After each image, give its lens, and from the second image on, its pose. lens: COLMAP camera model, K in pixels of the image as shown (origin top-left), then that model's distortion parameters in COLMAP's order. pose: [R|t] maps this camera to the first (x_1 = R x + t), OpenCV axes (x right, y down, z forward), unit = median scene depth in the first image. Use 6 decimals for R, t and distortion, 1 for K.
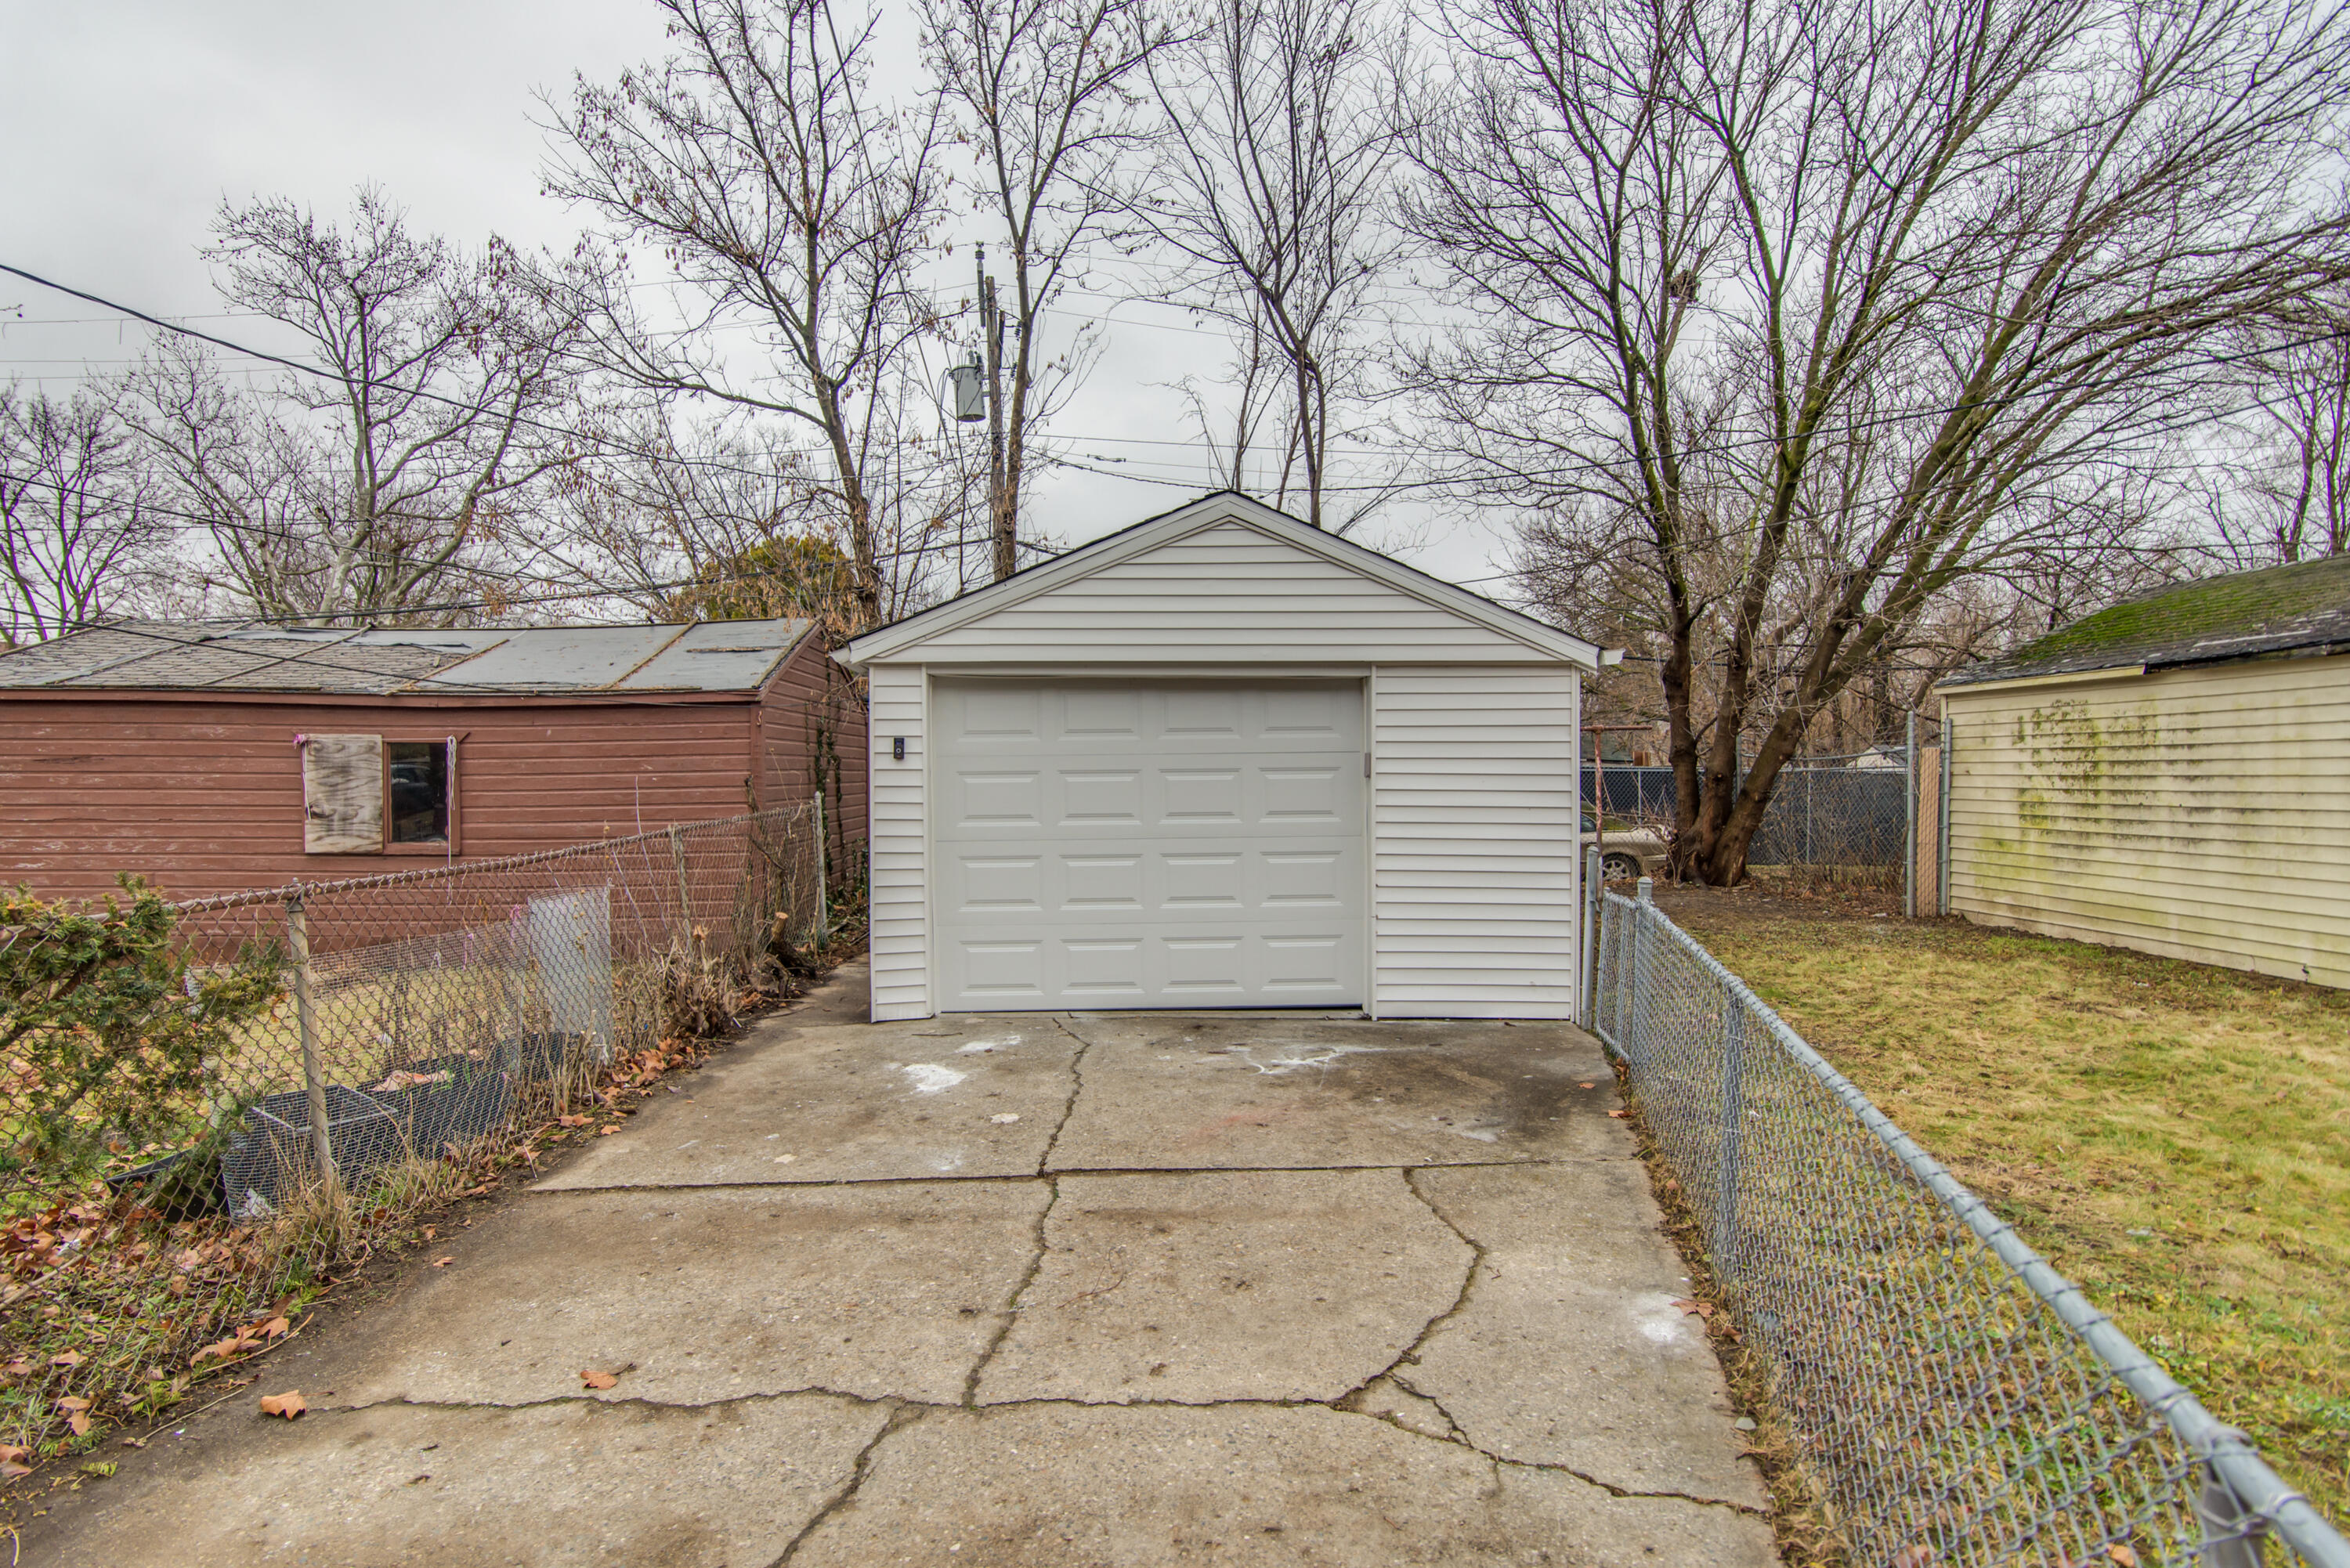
lens RADIAL K [[1155.5, 0, 1159.3], [0, 1155.5, 801.9], [0, 0, 1]] dist [0.001645, 0.000610]
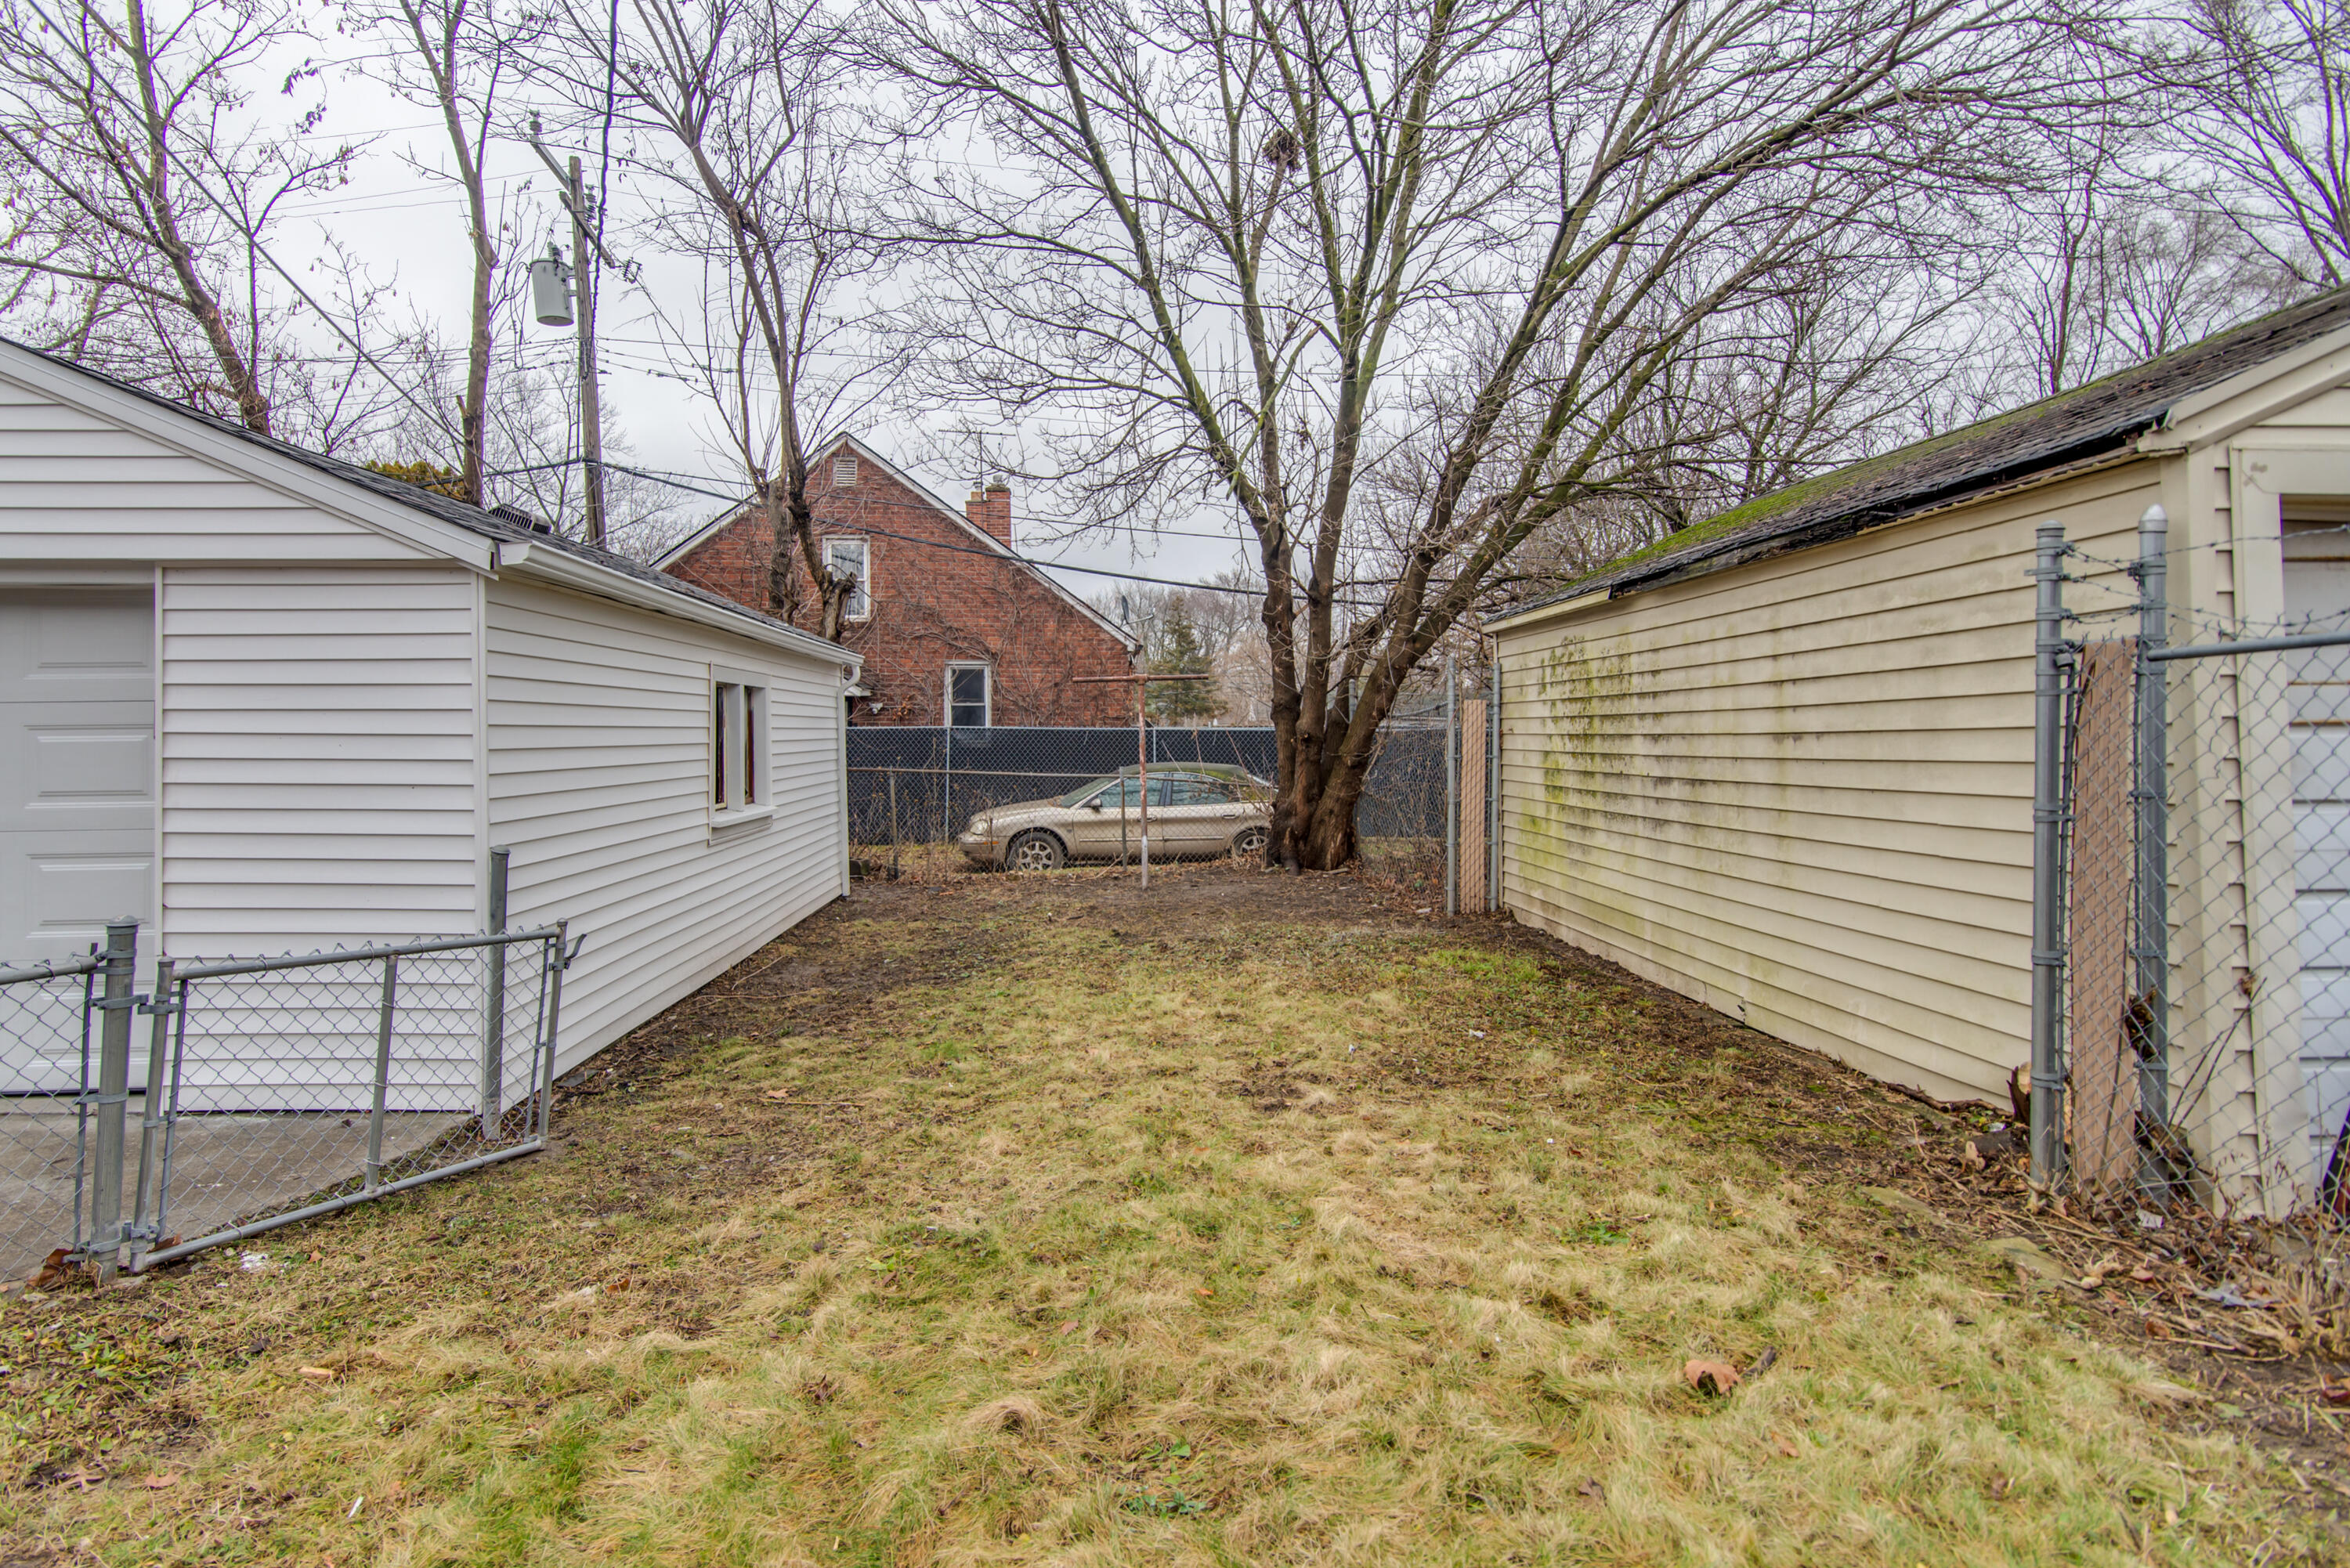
lens RADIAL K [[1184.2, 0, 1150.2], [0, 1184.2, 742.1], [0, 0, 1]] dist [0.000122, 0.000165]
pose [[0.999790, -0.002401, 0.020346, 0.446095], [0.002763, 0.999838, -0.017794, -0.004067], [-0.020300, 0.017846, 0.999635, 0.199962]]
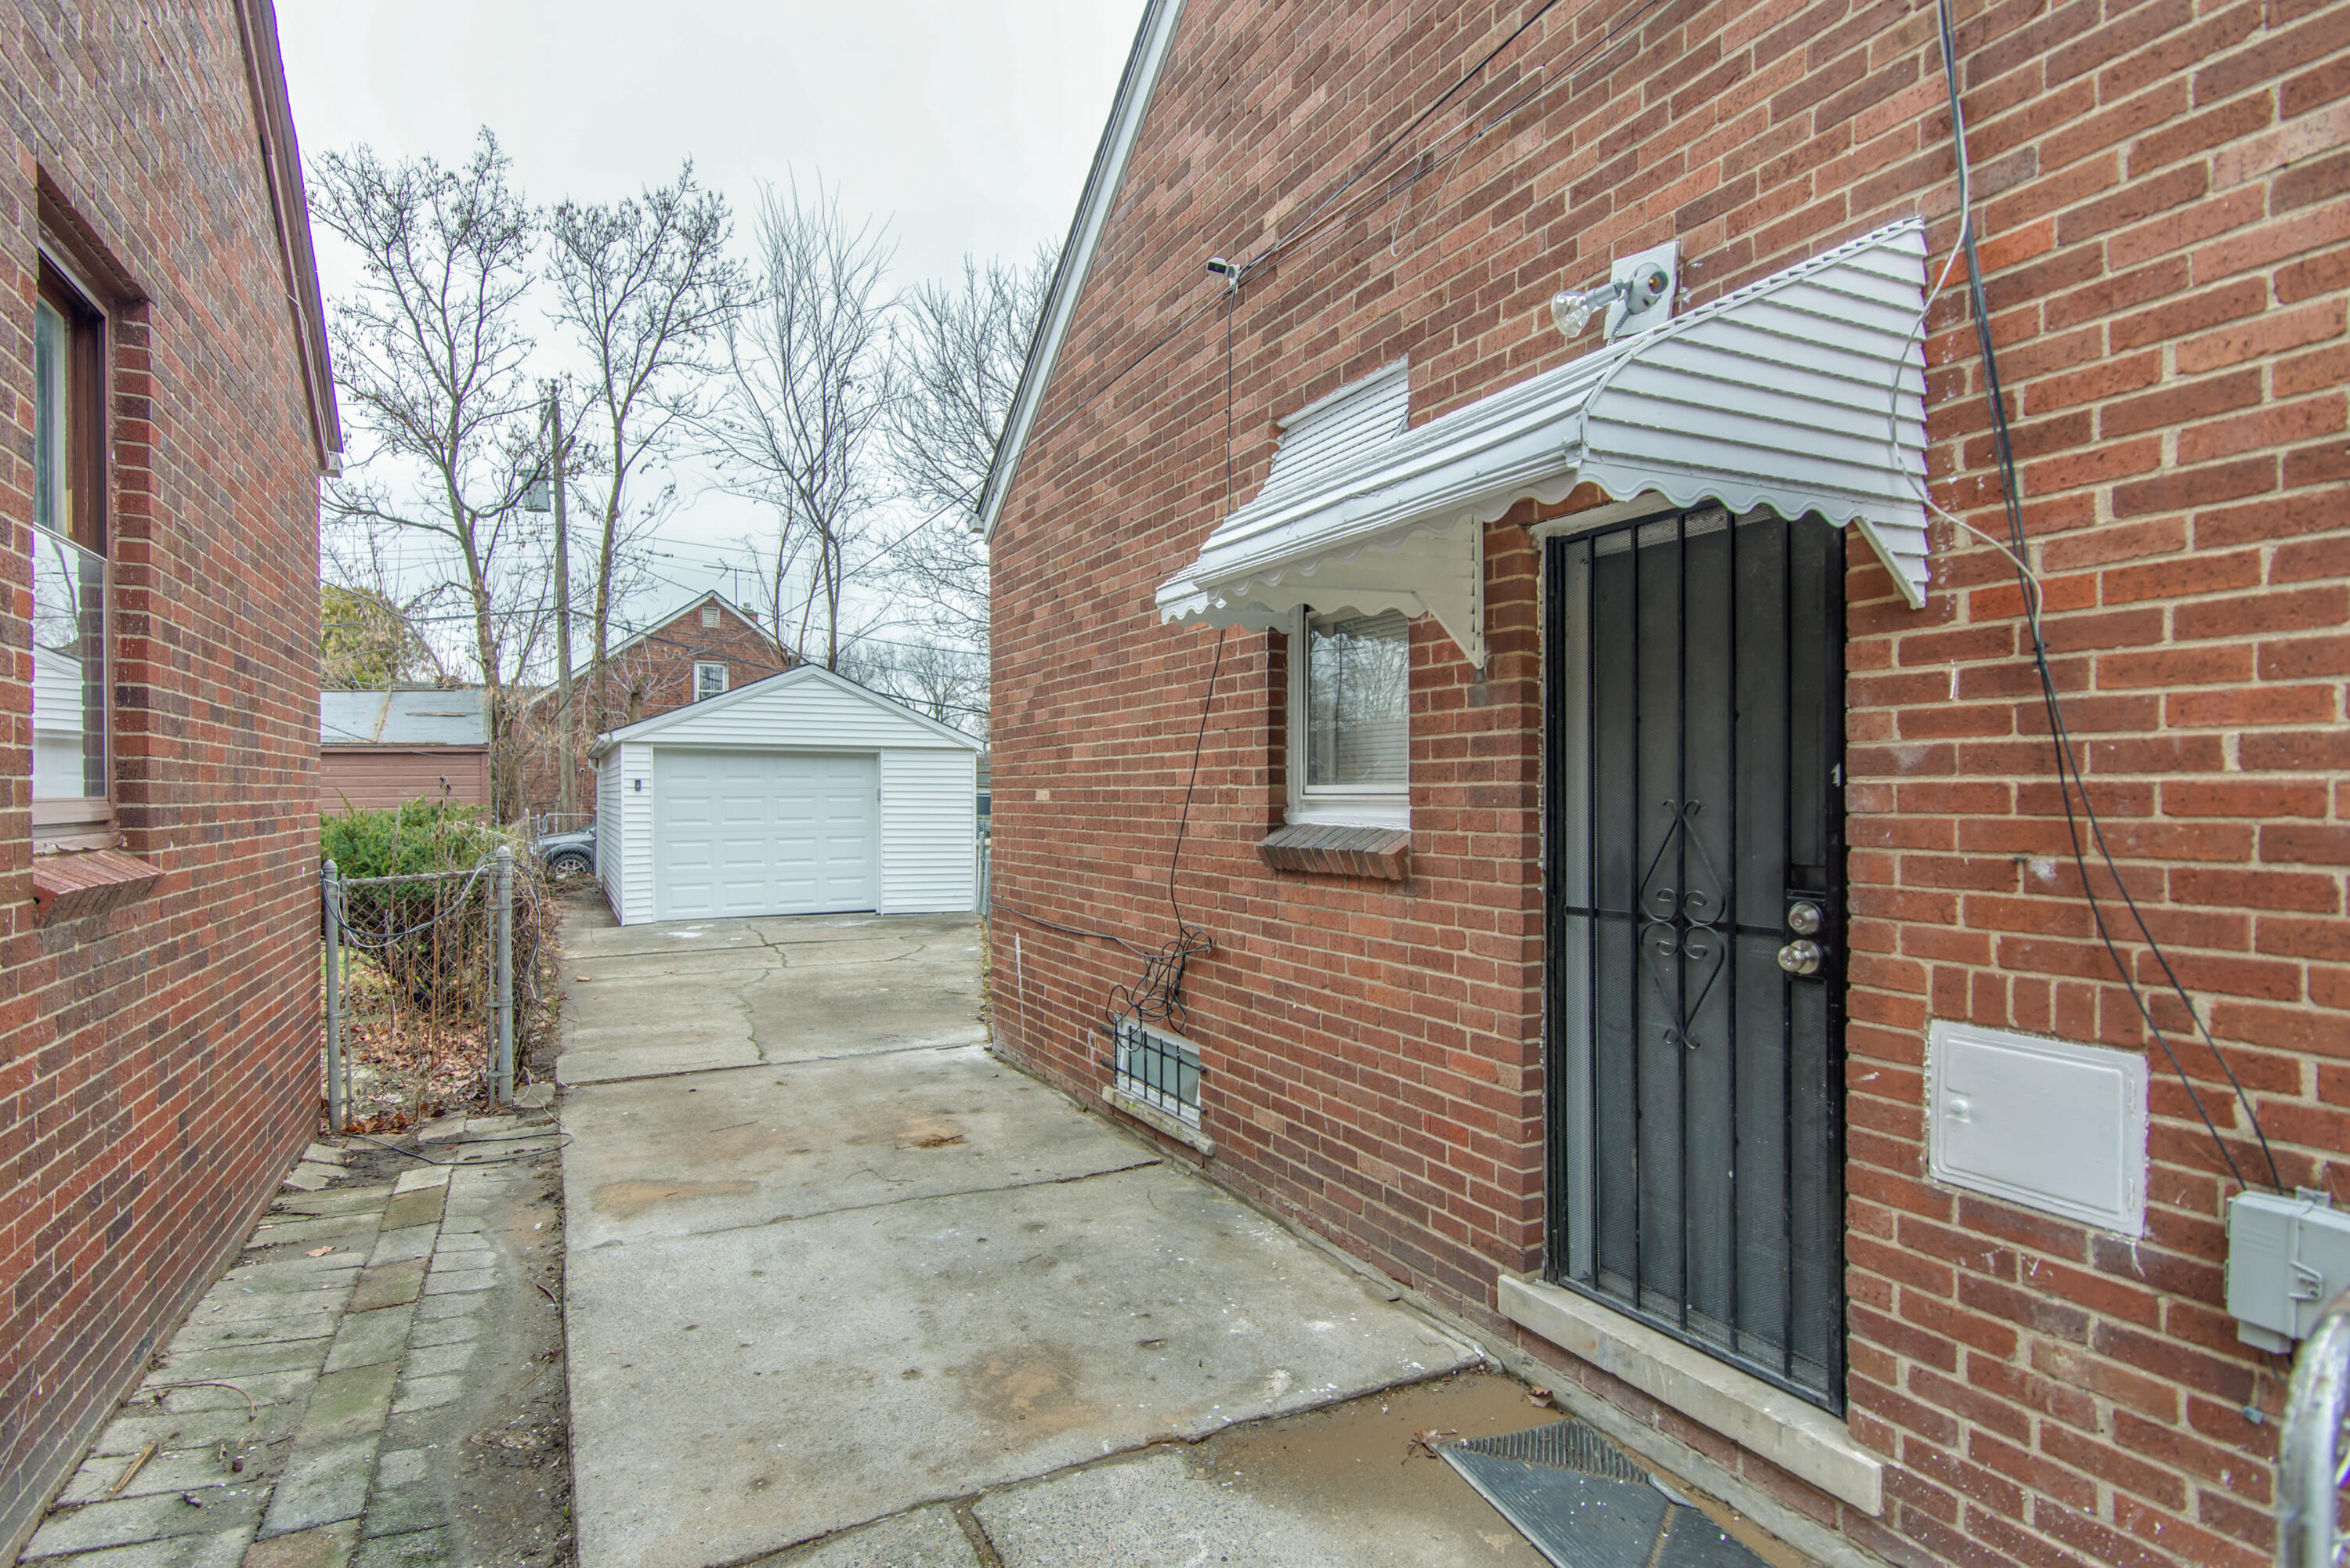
lens RADIAL K [[1155.5, 0, 1159.3], [0, 1155.5, 801.9], [0, 0, 1]] dist [0.001645, 0.000610]
pose [[0.902959, 0.002532, 0.429720, -0.162399], [0.006504, 0.999788, -0.019557, 0.015747], [-0.429678, 0.020454, 0.902750, -0.690432]]
